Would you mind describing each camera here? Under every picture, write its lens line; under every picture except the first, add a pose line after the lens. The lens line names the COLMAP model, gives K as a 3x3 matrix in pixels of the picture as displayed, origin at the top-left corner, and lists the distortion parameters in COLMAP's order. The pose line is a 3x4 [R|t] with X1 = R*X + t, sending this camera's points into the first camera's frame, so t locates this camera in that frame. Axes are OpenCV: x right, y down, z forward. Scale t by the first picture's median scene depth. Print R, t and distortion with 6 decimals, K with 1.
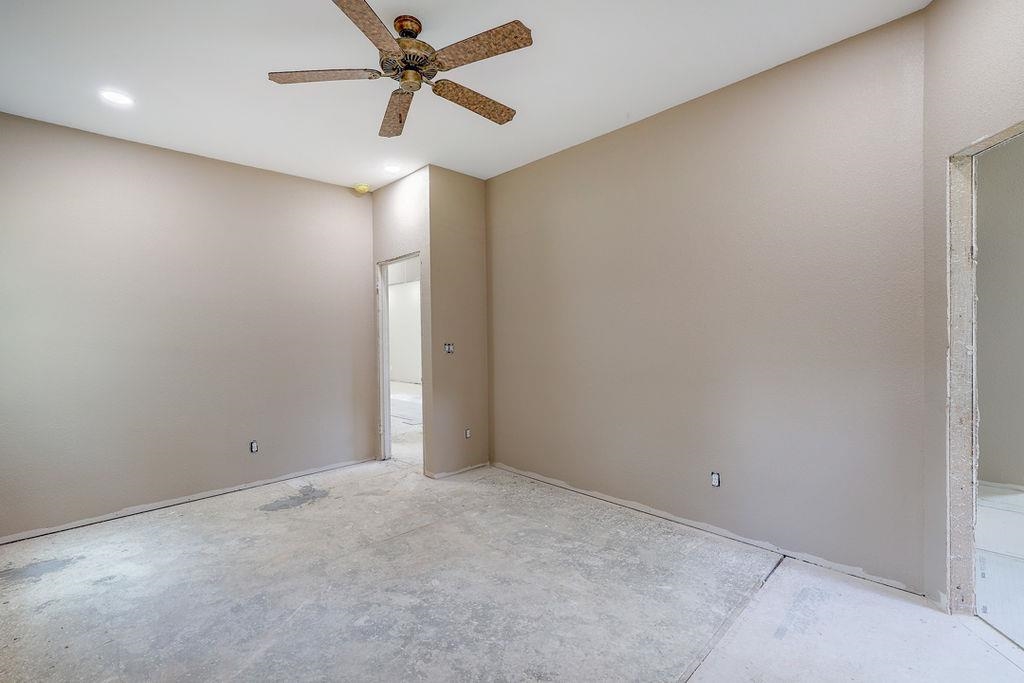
lens RADIAL K [[458.3, 0, 500.4], [0, 458.3, 336.8], [0, 0, 1]] dist [0.002021, -0.000083]
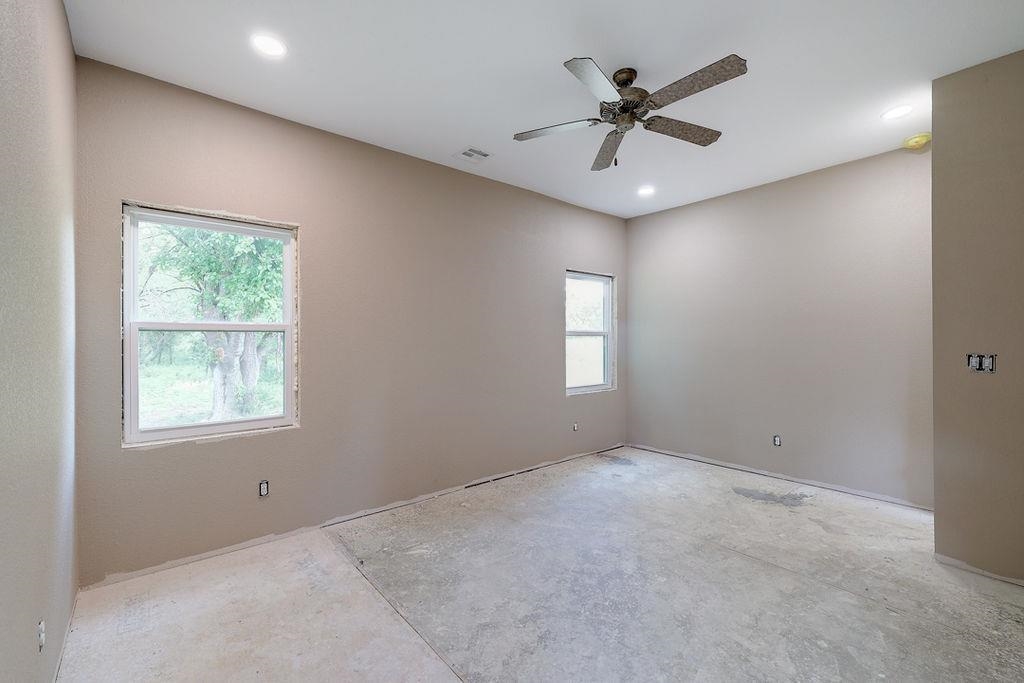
lens RADIAL K [[435.6, 0, 508.1], [0, 435.6, 340.0], [0, 0, 1]] dist [0.000523, -0.000294]
pose [[-0.078437, 0.017828, -0.996760, 0.721970], [-0.000983, 0.999838, 0.017960, -0.020814], [0.996919, 0.002388, -0.078406, 0.610833]]
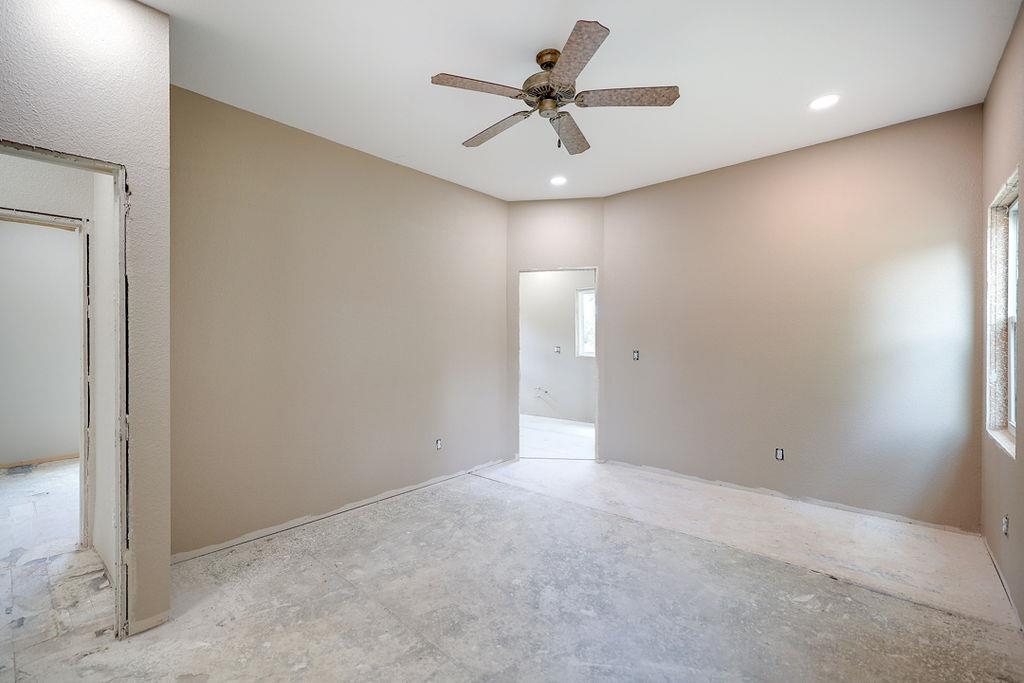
lens RADIAL K [[435.6, 0, 508.1], [0, 435.6, 340.0], [0, 0, 1]] dist [0.000523, -0.000294]
pose [[-0.093737, 0.020157, 0.995393, -0.933494], [0.014002, 0.999723, -0.018926, 0.014398], [-0.995499, 0.012163, -0.093994, 0.925264]]
